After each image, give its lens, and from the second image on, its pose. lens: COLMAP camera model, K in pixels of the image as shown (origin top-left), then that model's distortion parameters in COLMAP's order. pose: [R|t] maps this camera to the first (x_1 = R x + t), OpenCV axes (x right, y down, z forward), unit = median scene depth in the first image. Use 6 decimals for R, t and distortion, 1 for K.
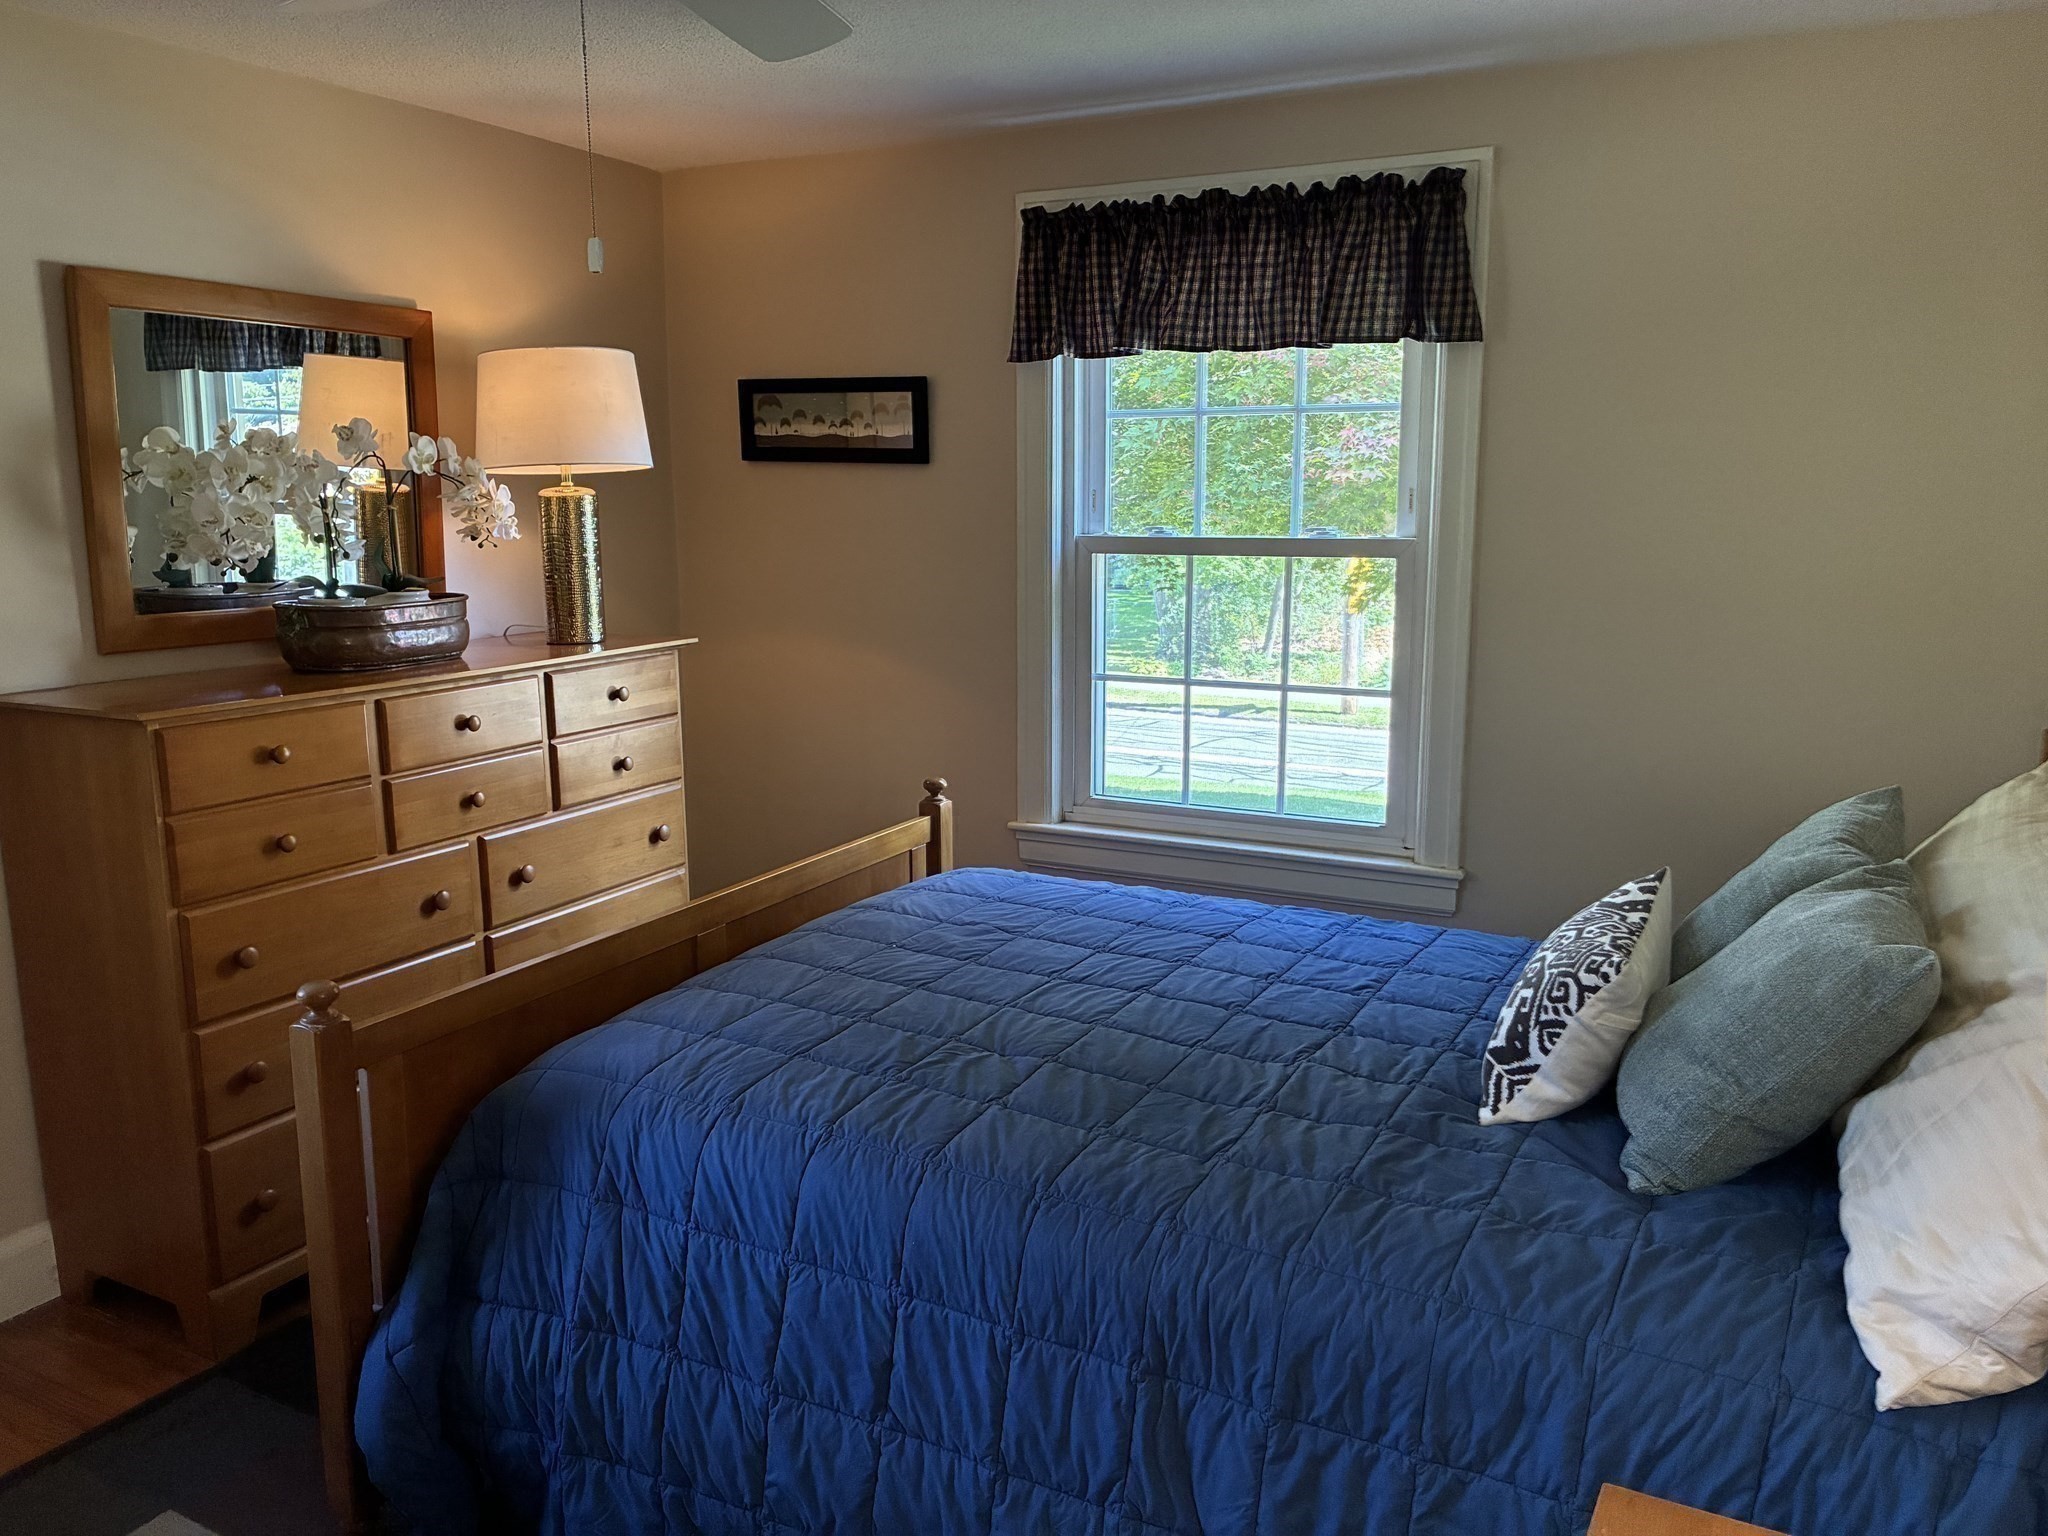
lens RADIAL K [[1559.0, 0, 1040.9], [0, 1559.0, 756.4], [0, 0, 1]] dist [0.056045, -0.065514]
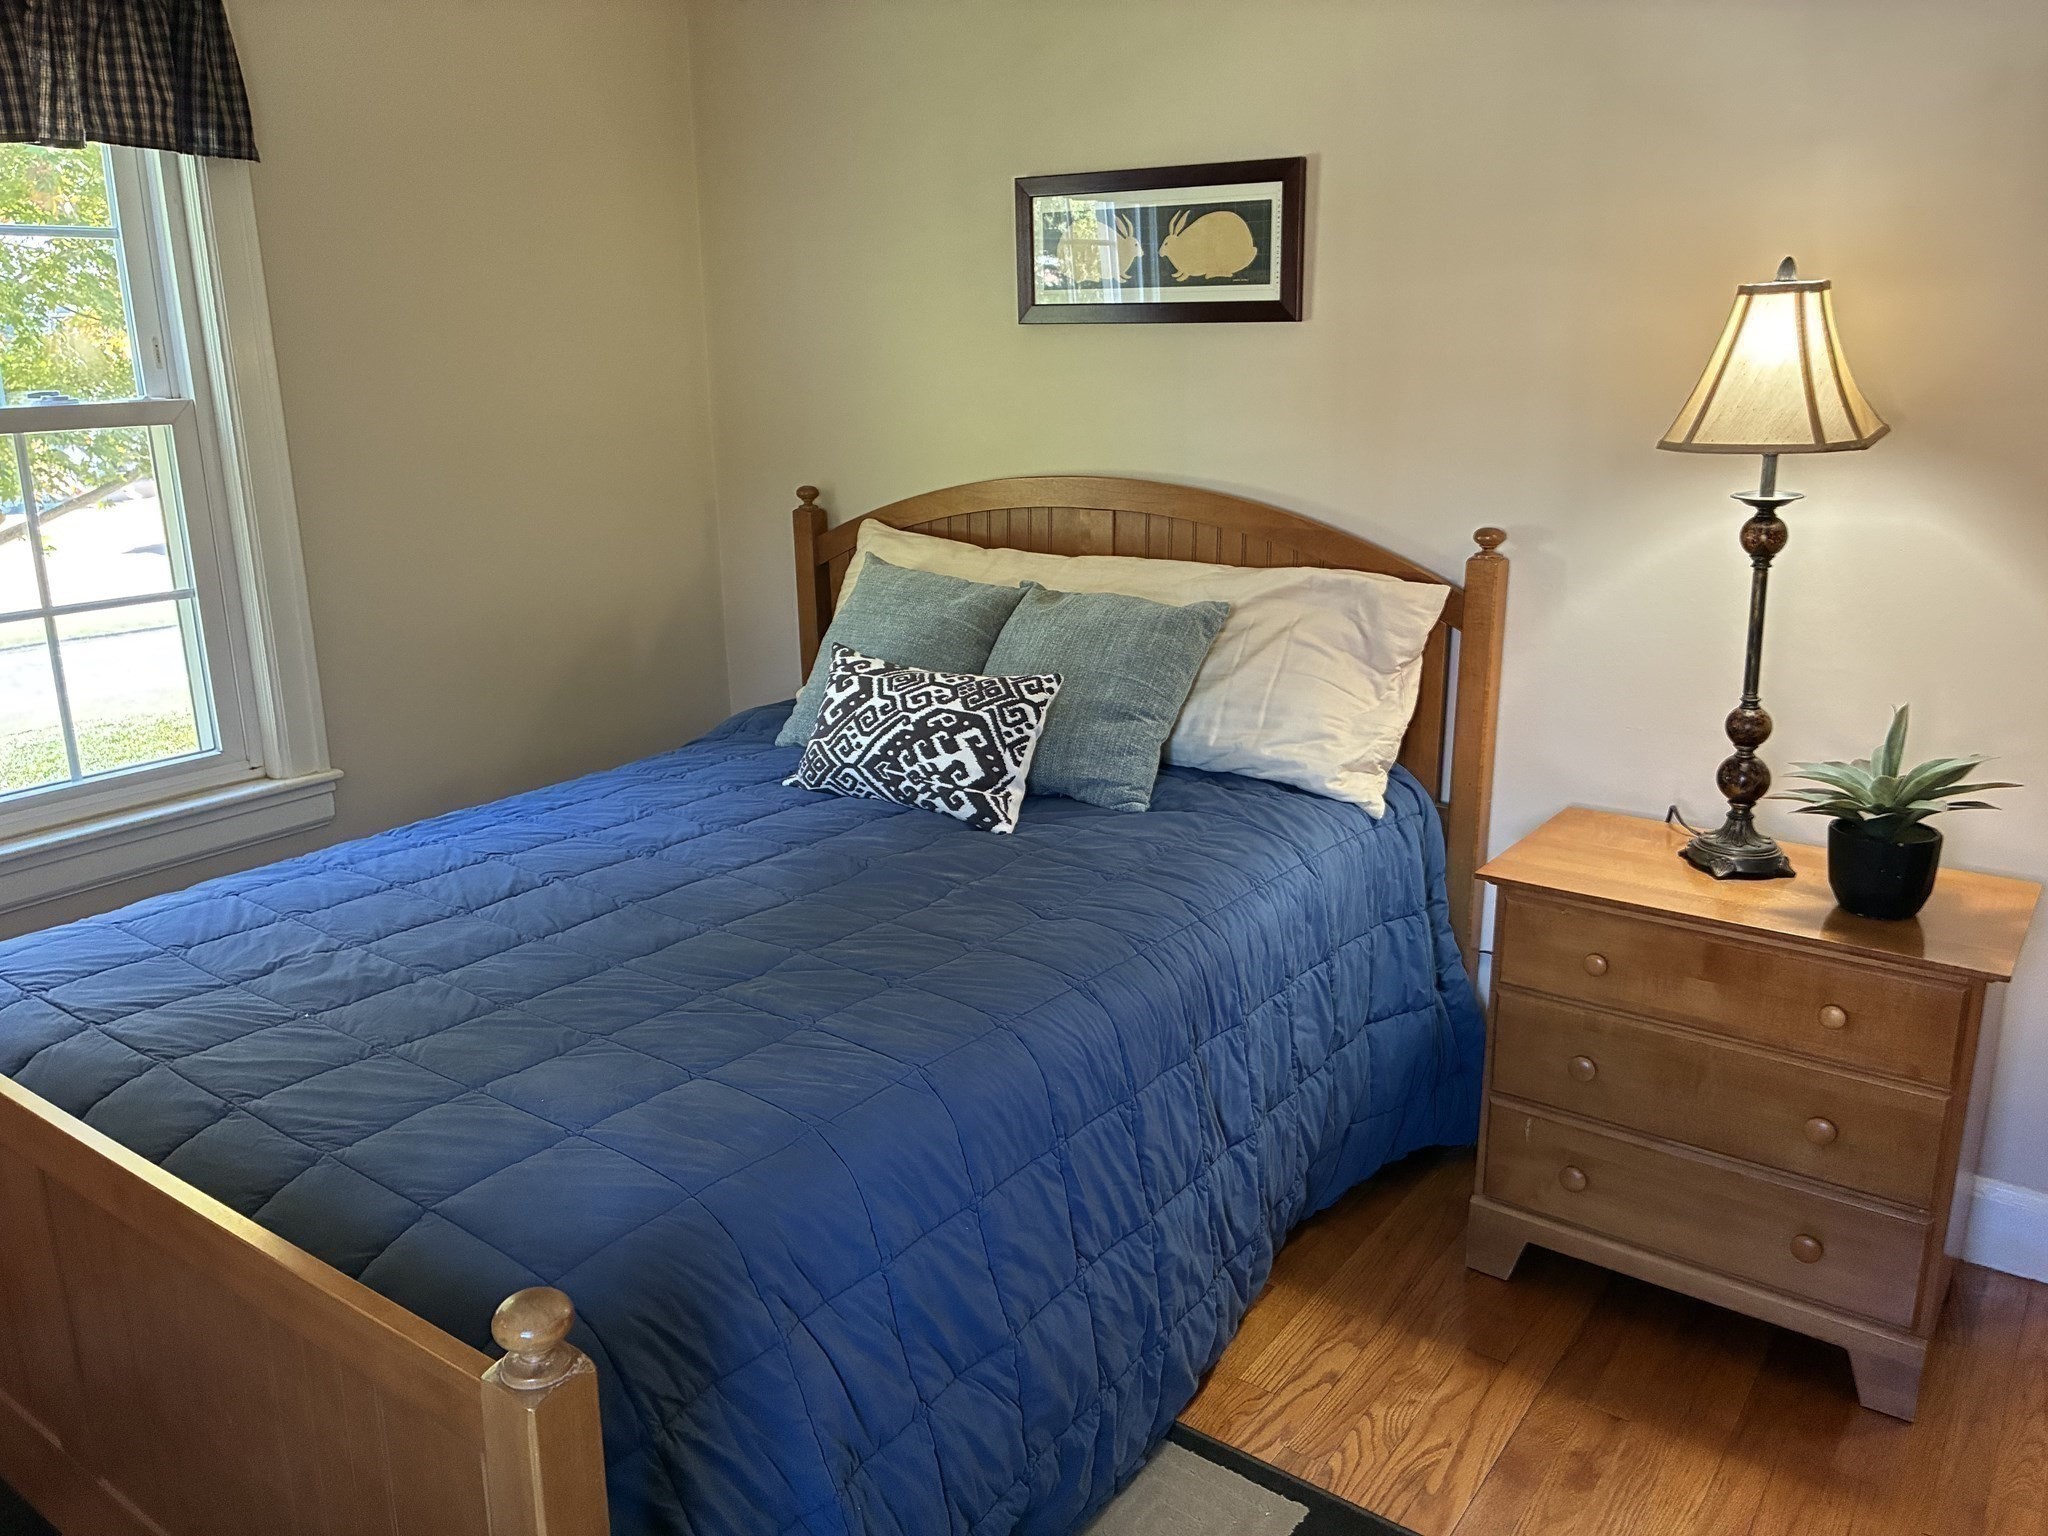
lens RADIAL K [[1559.0, 0, 1040.9], [0, 1559.0, 756.4], [0, 0, 1]] dist [0.056045, -0.065514]
pose [[0.138482, -0.260538, 0.955480, -0.786912], [0.185920, 0.954462, 0.233315, -0.100932], [-0.972757, 0.145333, 0.180615, 0.641752]]
